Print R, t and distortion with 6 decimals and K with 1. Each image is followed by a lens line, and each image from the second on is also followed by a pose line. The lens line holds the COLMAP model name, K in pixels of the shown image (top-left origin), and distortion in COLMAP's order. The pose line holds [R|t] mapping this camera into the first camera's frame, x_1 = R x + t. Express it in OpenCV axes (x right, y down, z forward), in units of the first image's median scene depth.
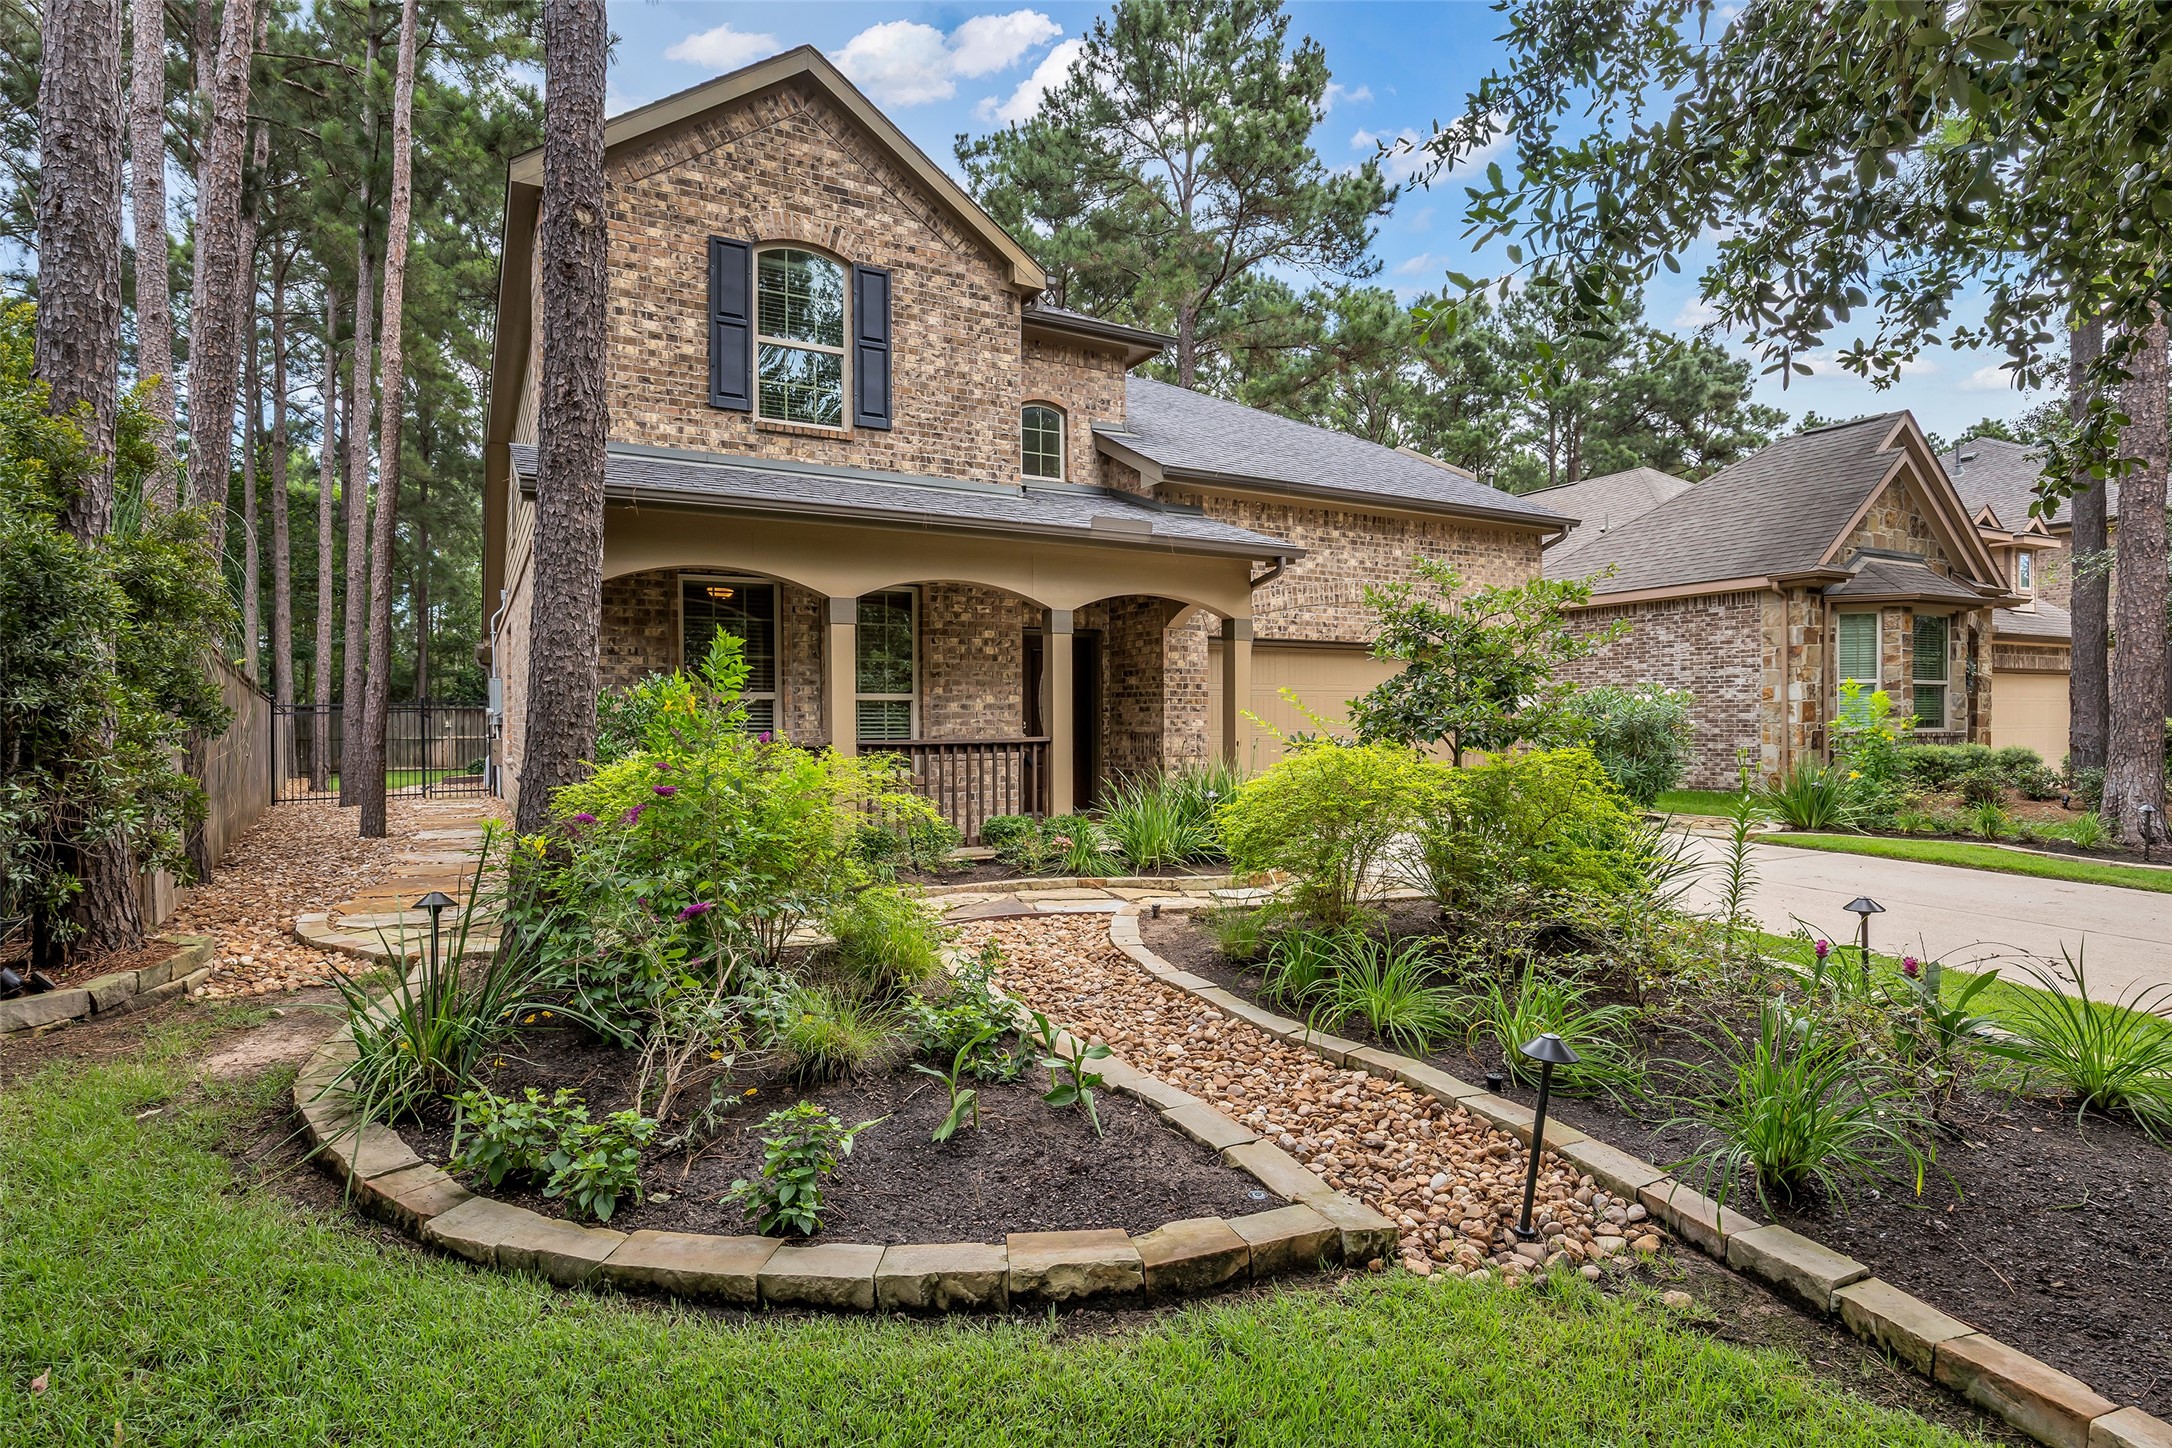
lens RADIAL K [[1073.6, 0, 1083.1], [0, 1073.6, 724.4], [0, 0, 1]] dist [-0.006012, 0.000031]
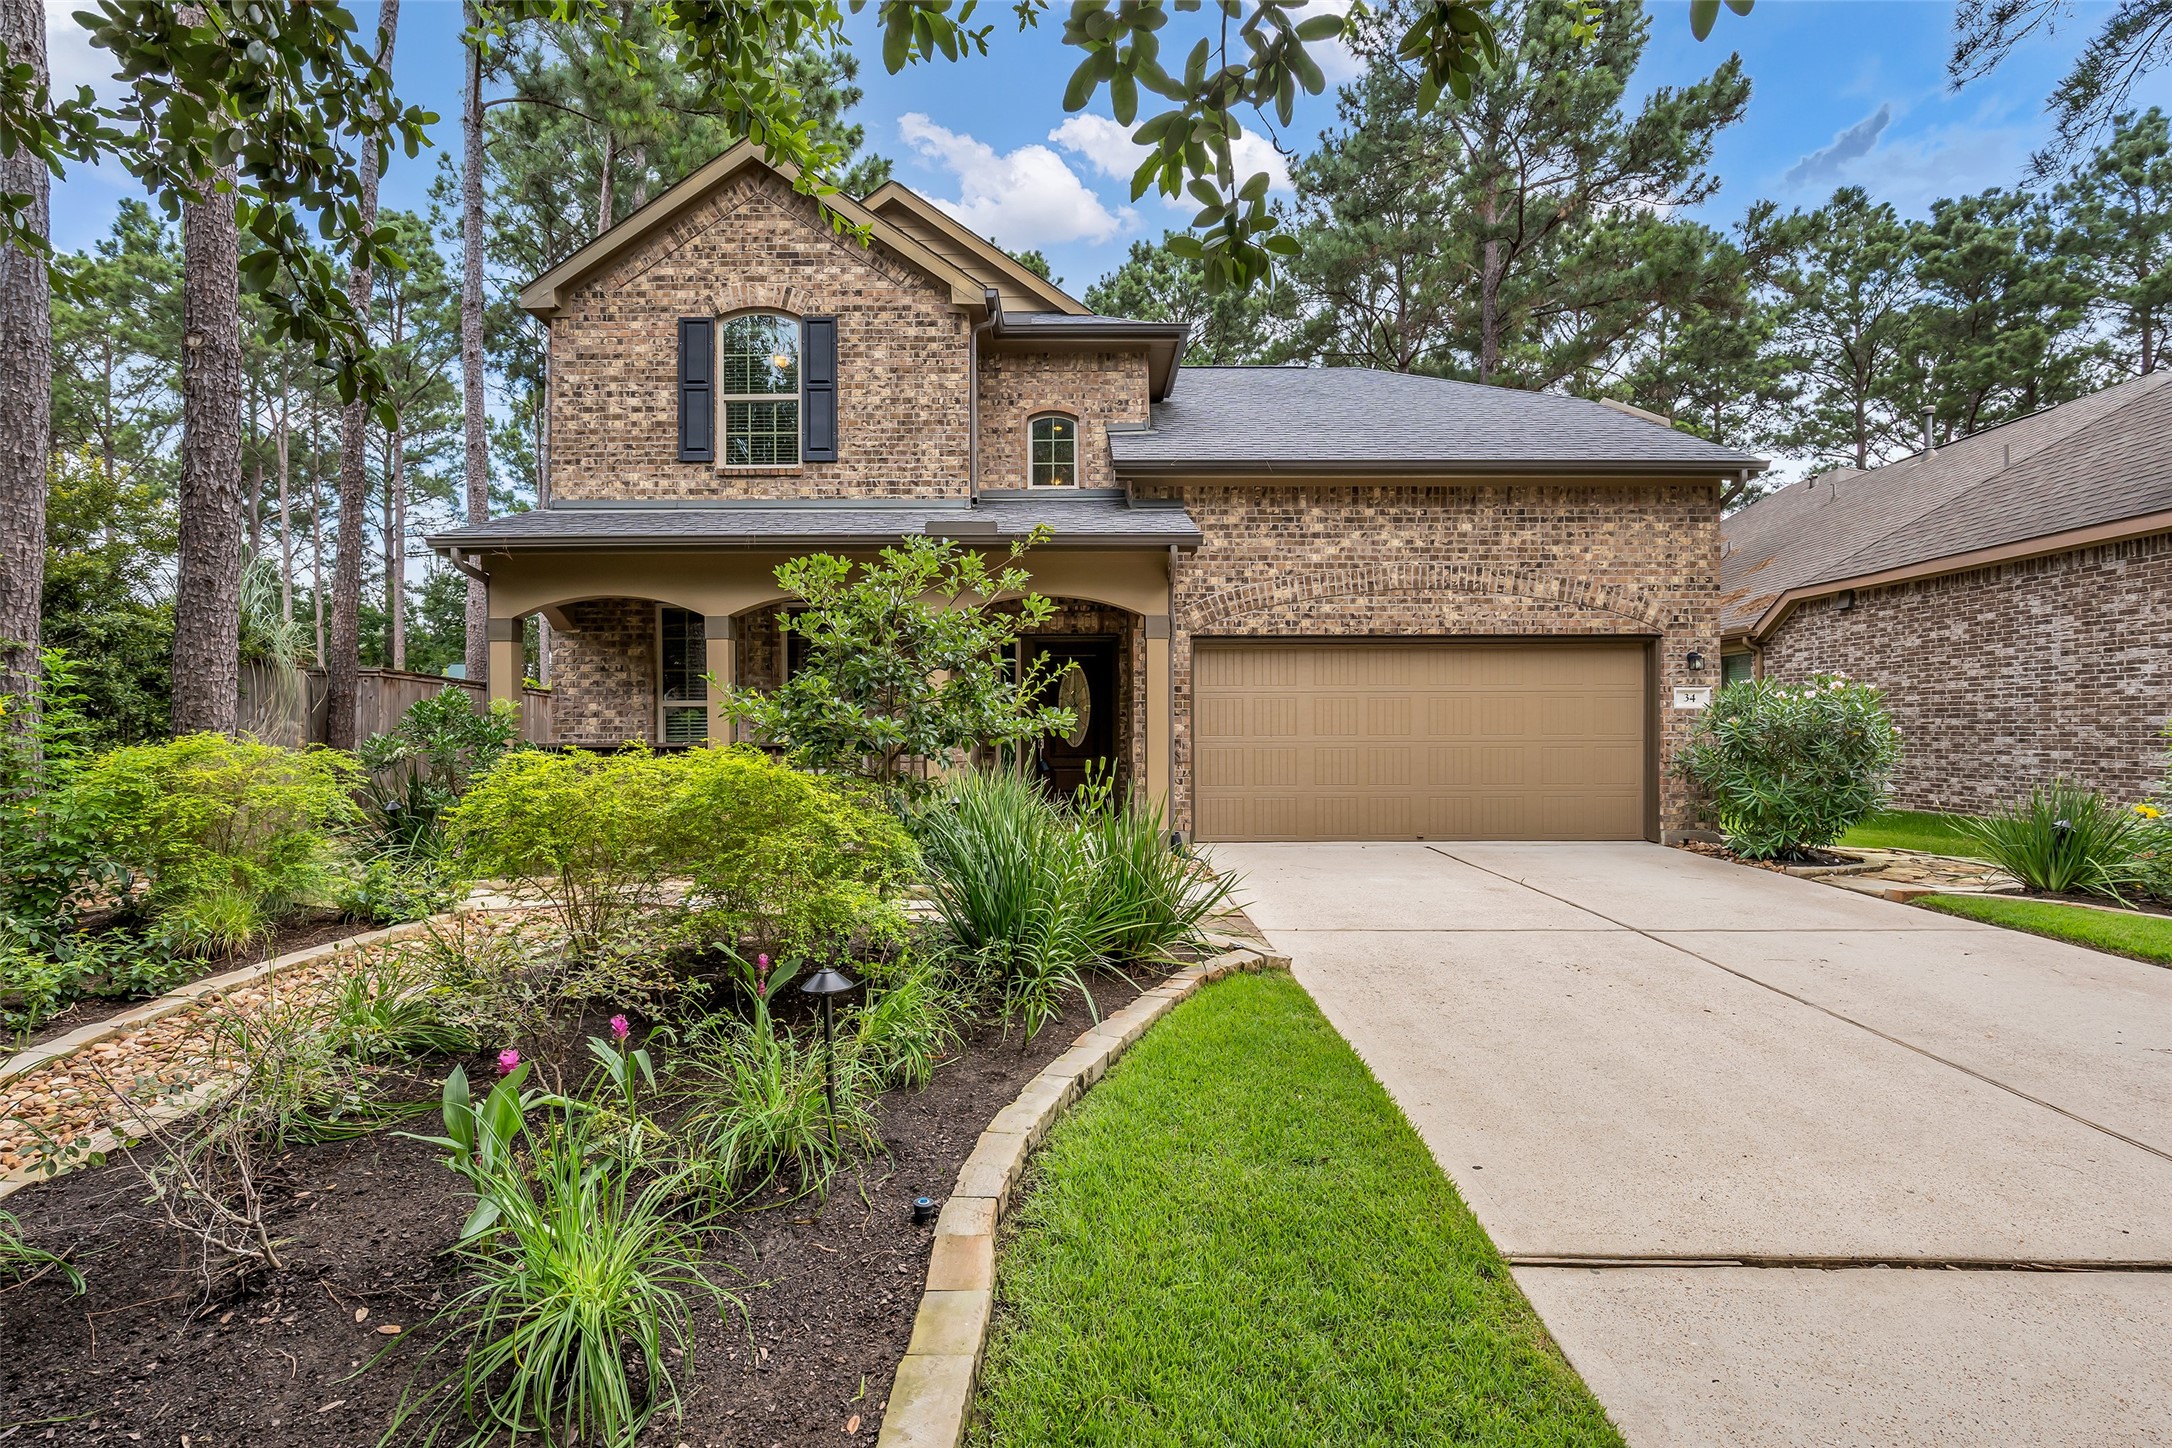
lens RADIAL K [[996.4, 0, 1088.8], [0, 996.4, 730.2], [0, 0, 1]] dist [-0.009950, 0.001055]
pose [[0.879005, 0.002862, -0.476803, 0.530121], [-0.003292, 0.999995, -0.000066, 0.000993], [0.476800, 0.001628, 0.879010, 0.224411]]
